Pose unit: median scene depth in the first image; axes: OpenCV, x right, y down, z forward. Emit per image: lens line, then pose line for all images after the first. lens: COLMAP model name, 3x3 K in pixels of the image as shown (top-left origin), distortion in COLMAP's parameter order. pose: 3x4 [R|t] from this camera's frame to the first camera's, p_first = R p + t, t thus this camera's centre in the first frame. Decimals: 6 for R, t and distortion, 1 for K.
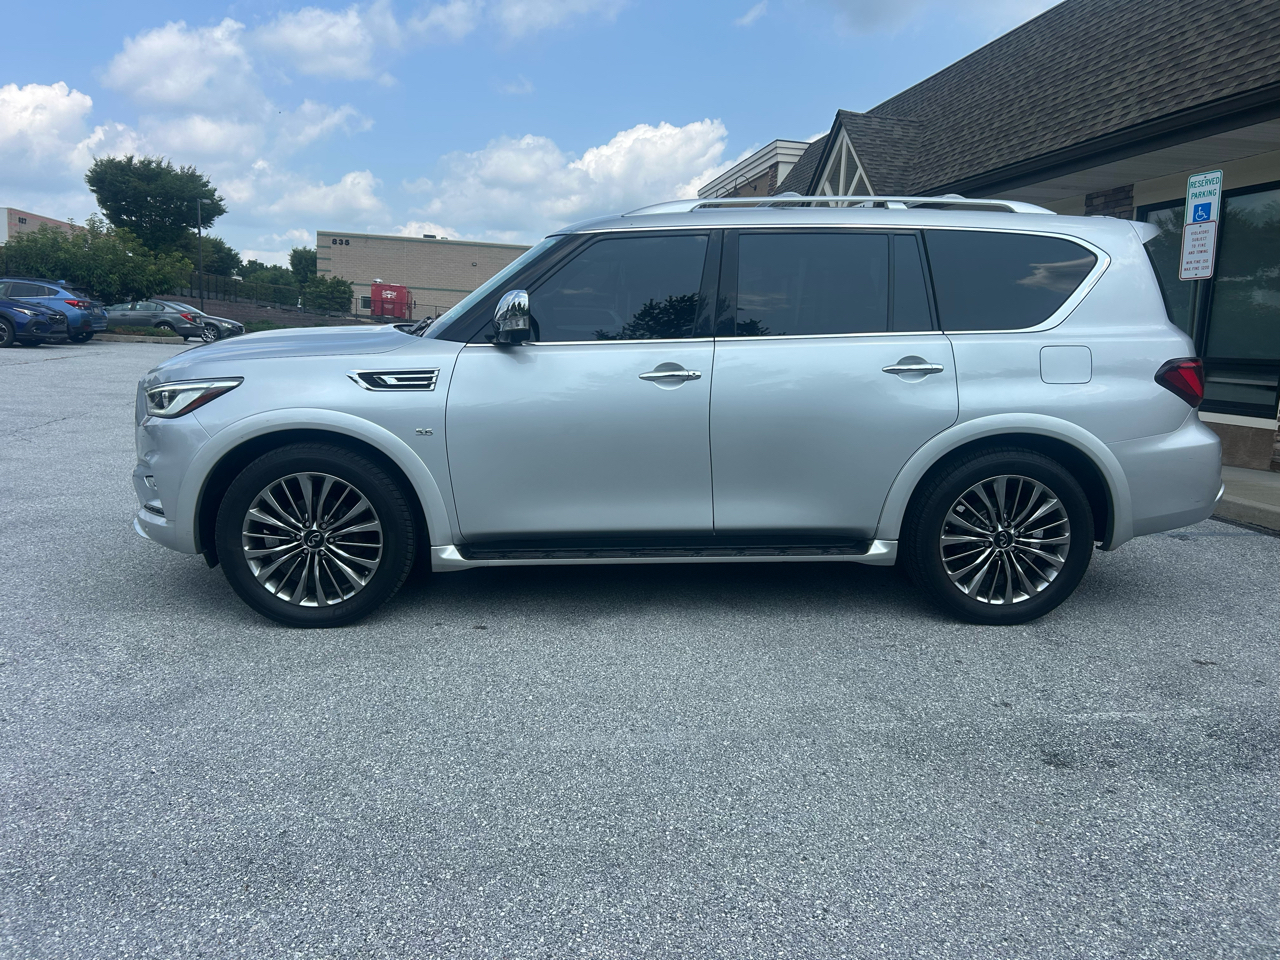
lens RADIAL K [[954.5, 0, 636.5], [0, 954.5, 470.5], [0, 0, 1]] dist [0.051101, -0.062720]
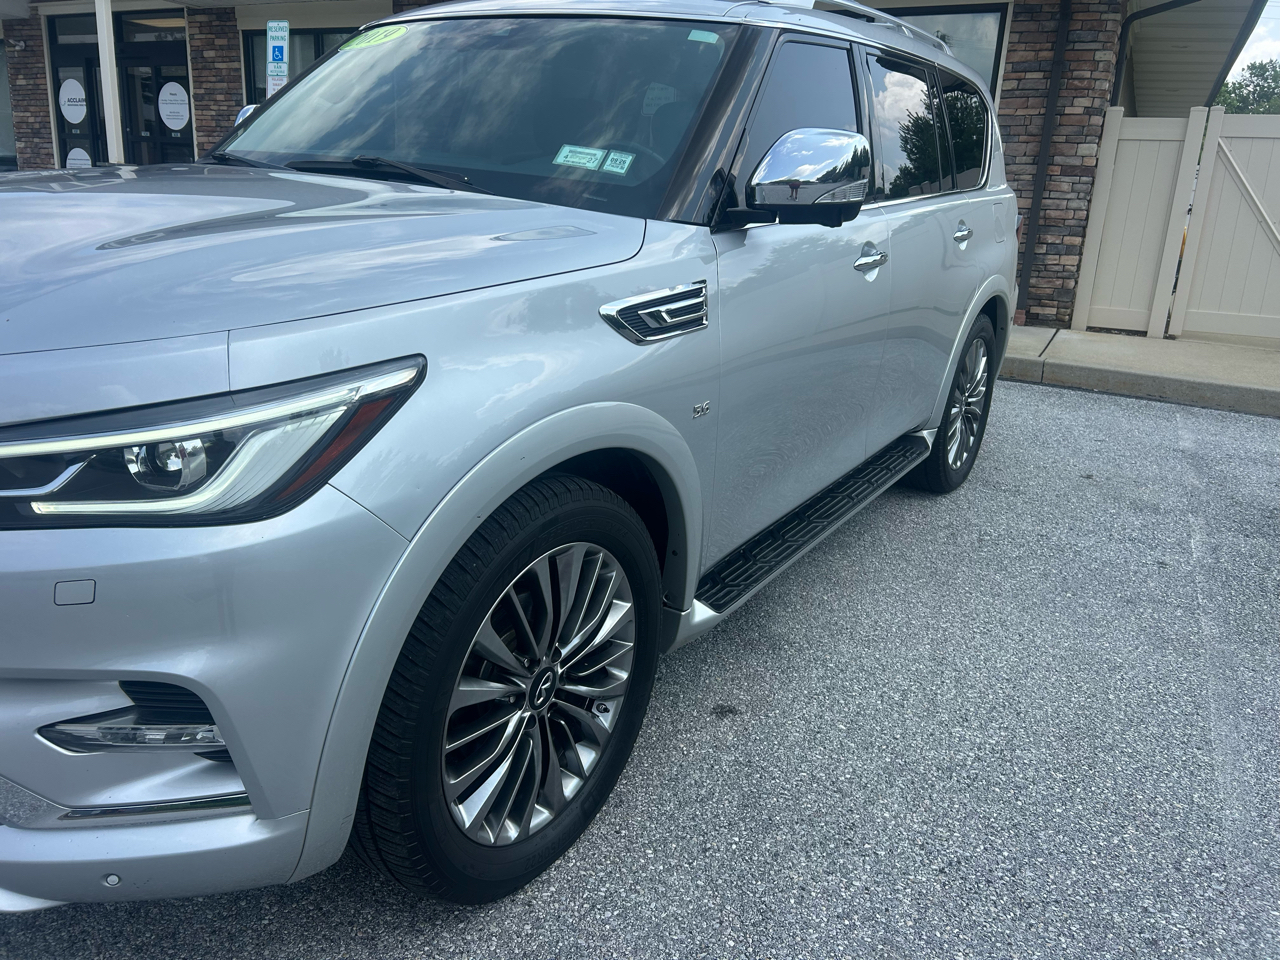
lens RADIAL K [[954.5, 0, 636.5], [0, 954.5, 470.5], [0, 0, 1]] dist [0.051101, -0.062720]
pose [[0.593647, -0.237669, 0.768828, -0.642974], [0.088877, 0.968911, 0.230895, -0.129951], [-0.799802, -0.068739, 0.596315, 0.719999]]
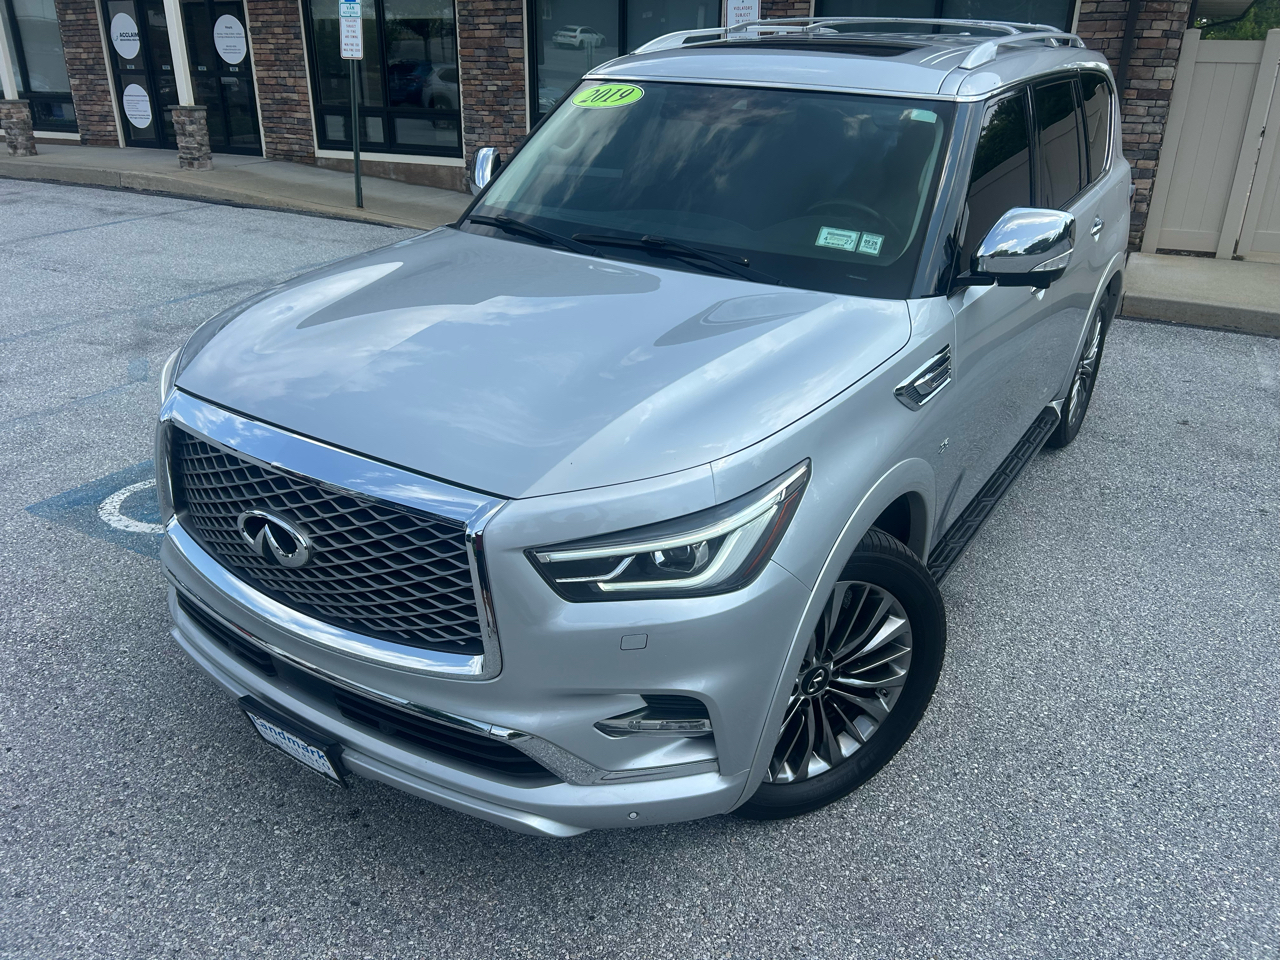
lens RADIAL K [[941.0, 0, 641.5], [0, 941.0, 485.6], [0, 0, 1]] dist [0.075495, -0.080114]
pose [[0.595784, -0.353223, 0.721301, -0.831086], [0.126702, 0.928186, 0.349881, -0.273715], [-0.793087, -0.117063, 0.597753, 0.775194]]
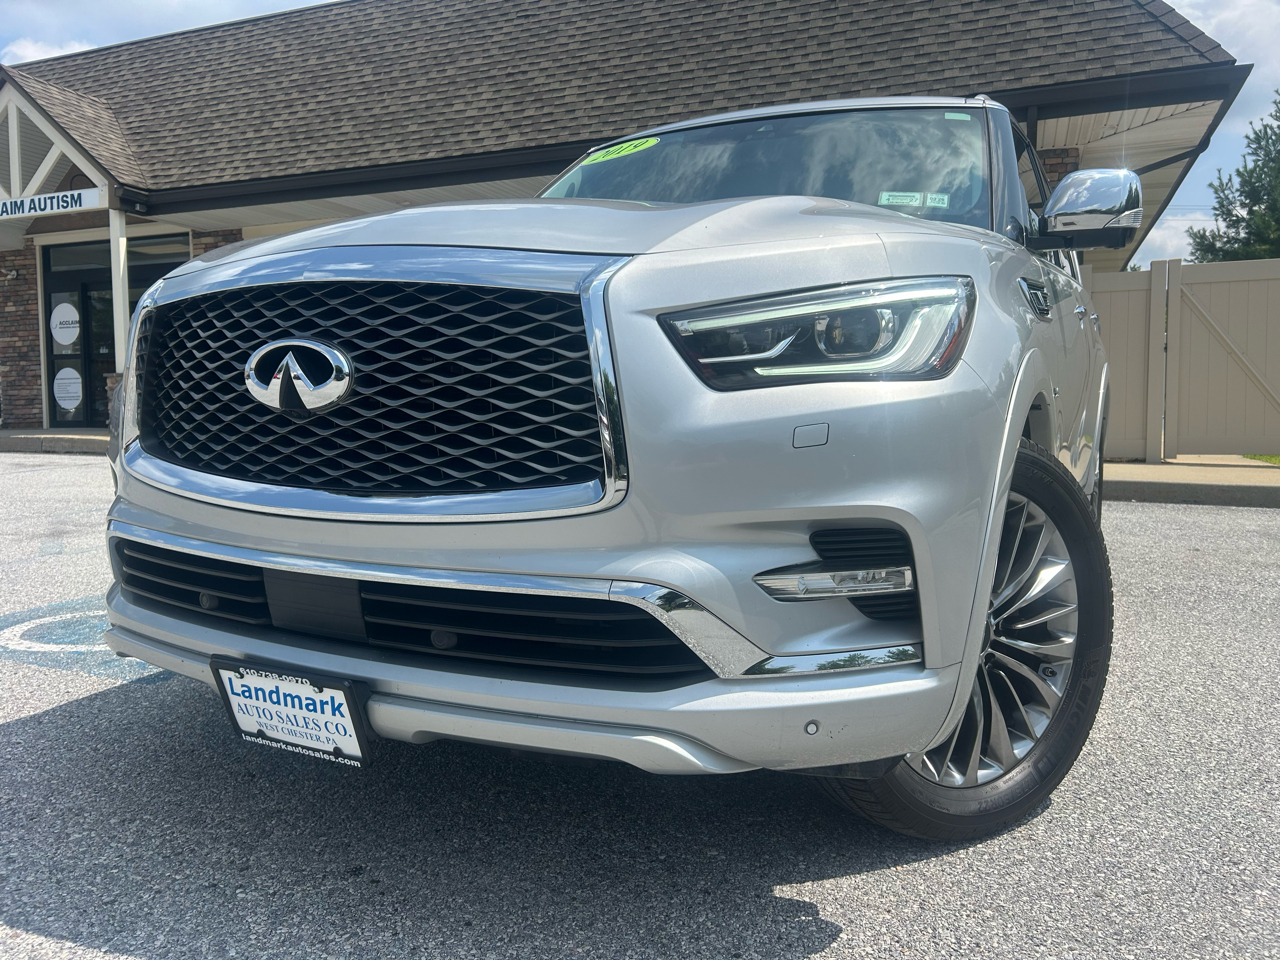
lens RADIAL K [[941.0, 0, 641.5], [0, 941.0, 485.6], [0, 0, 1]] dist [0.075495, -0.080114]
pose [[0.515909, -0.119266, 0.848300, -0.847382], [0.151291, 0.987380, 0.046810, -0.046291], [-0.843178, 0.104191, 0.527442, 0.921741]]
